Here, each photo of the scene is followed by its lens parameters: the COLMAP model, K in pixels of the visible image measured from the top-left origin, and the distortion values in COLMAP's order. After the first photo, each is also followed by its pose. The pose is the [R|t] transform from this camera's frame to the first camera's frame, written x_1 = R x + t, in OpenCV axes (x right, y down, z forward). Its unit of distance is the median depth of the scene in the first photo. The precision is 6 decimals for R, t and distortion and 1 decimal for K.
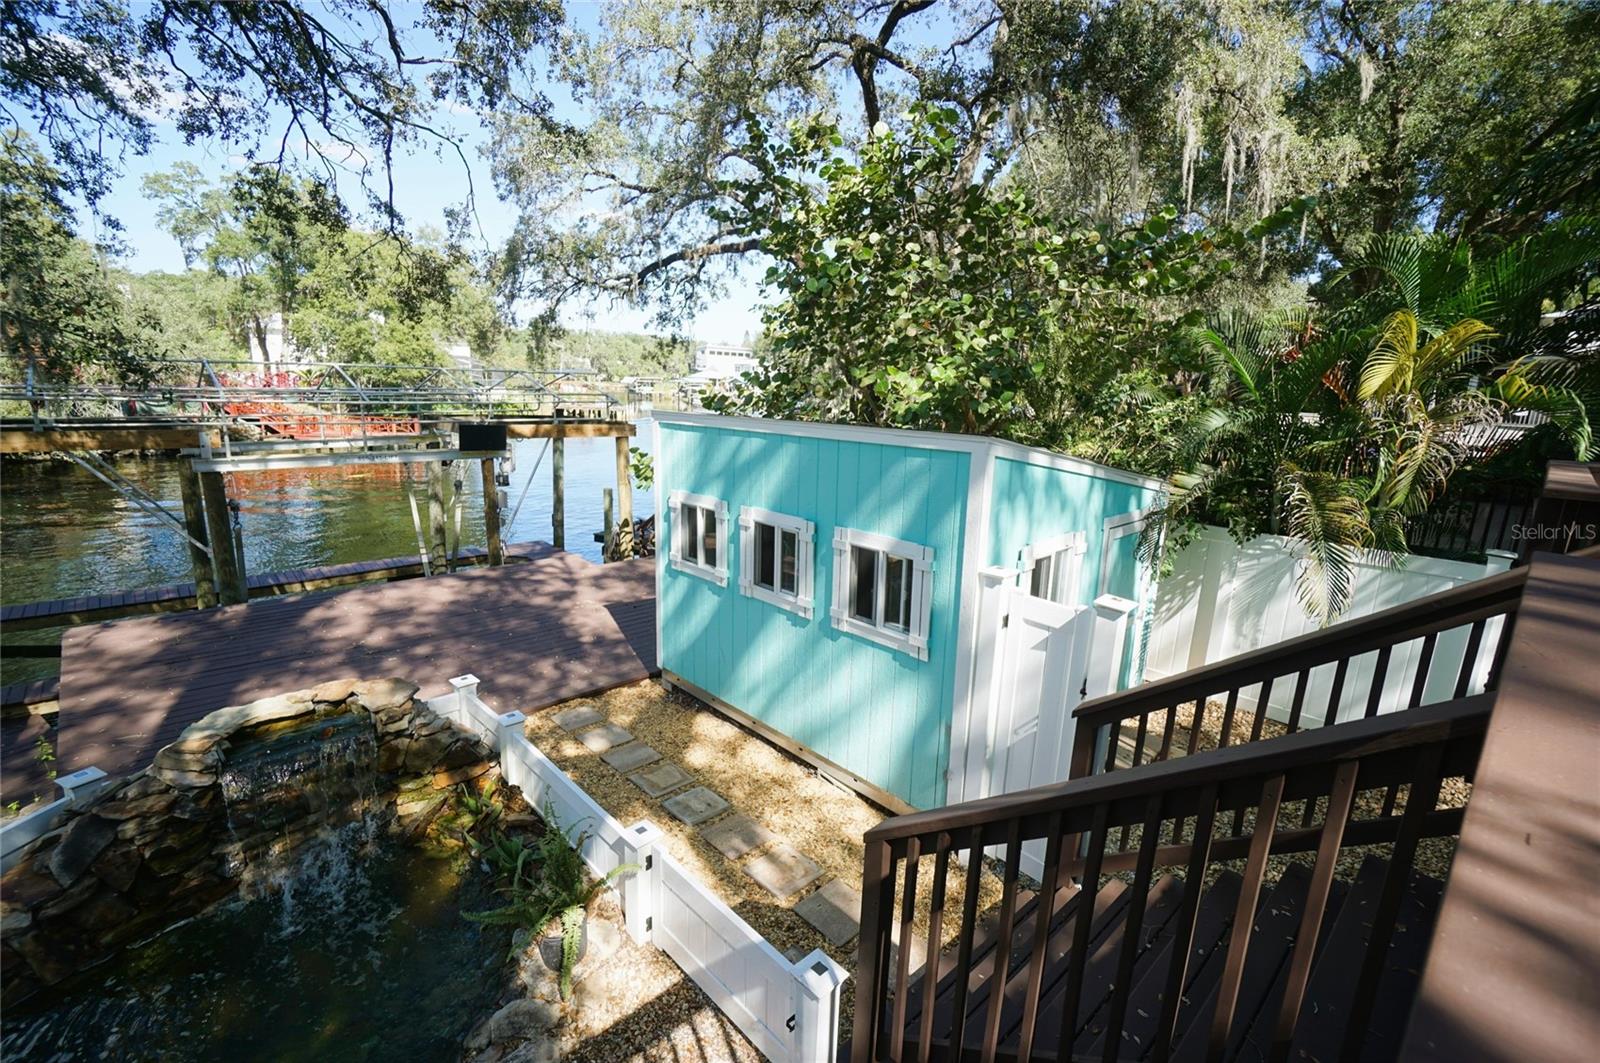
lens RADIAL K [[711.2, 0, 808.1], [0, 711.2, 532.1], [0, 0, 1]] dist [-0.008449, 0.002749]
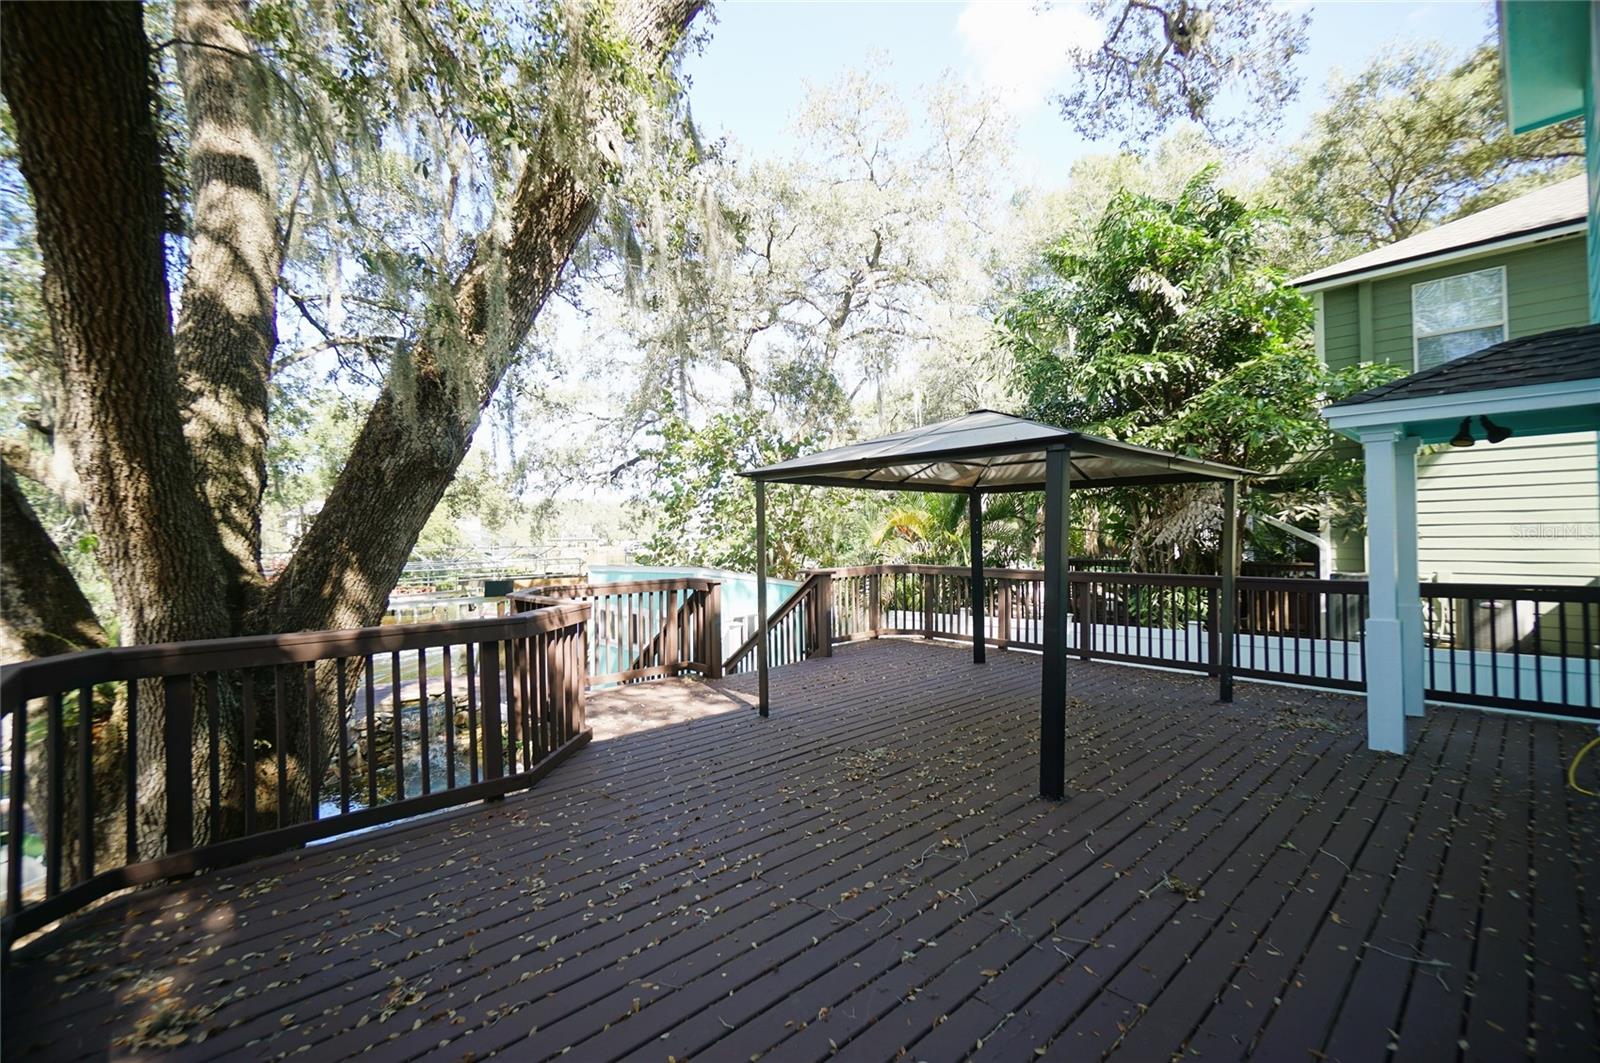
lens RADIAL K [[711.2, 0, 809.4], [0, 711.2, 532.8], [0, 0, 1]] dist [-0.008449, 0.002749]
pose [[0.998614, -0.052620, 0.001432, 0.244986], [0.051750, 0.976395, -0.209701, 0.115364], [0.009636, 0.209484, 0.977764, -0.586078]]
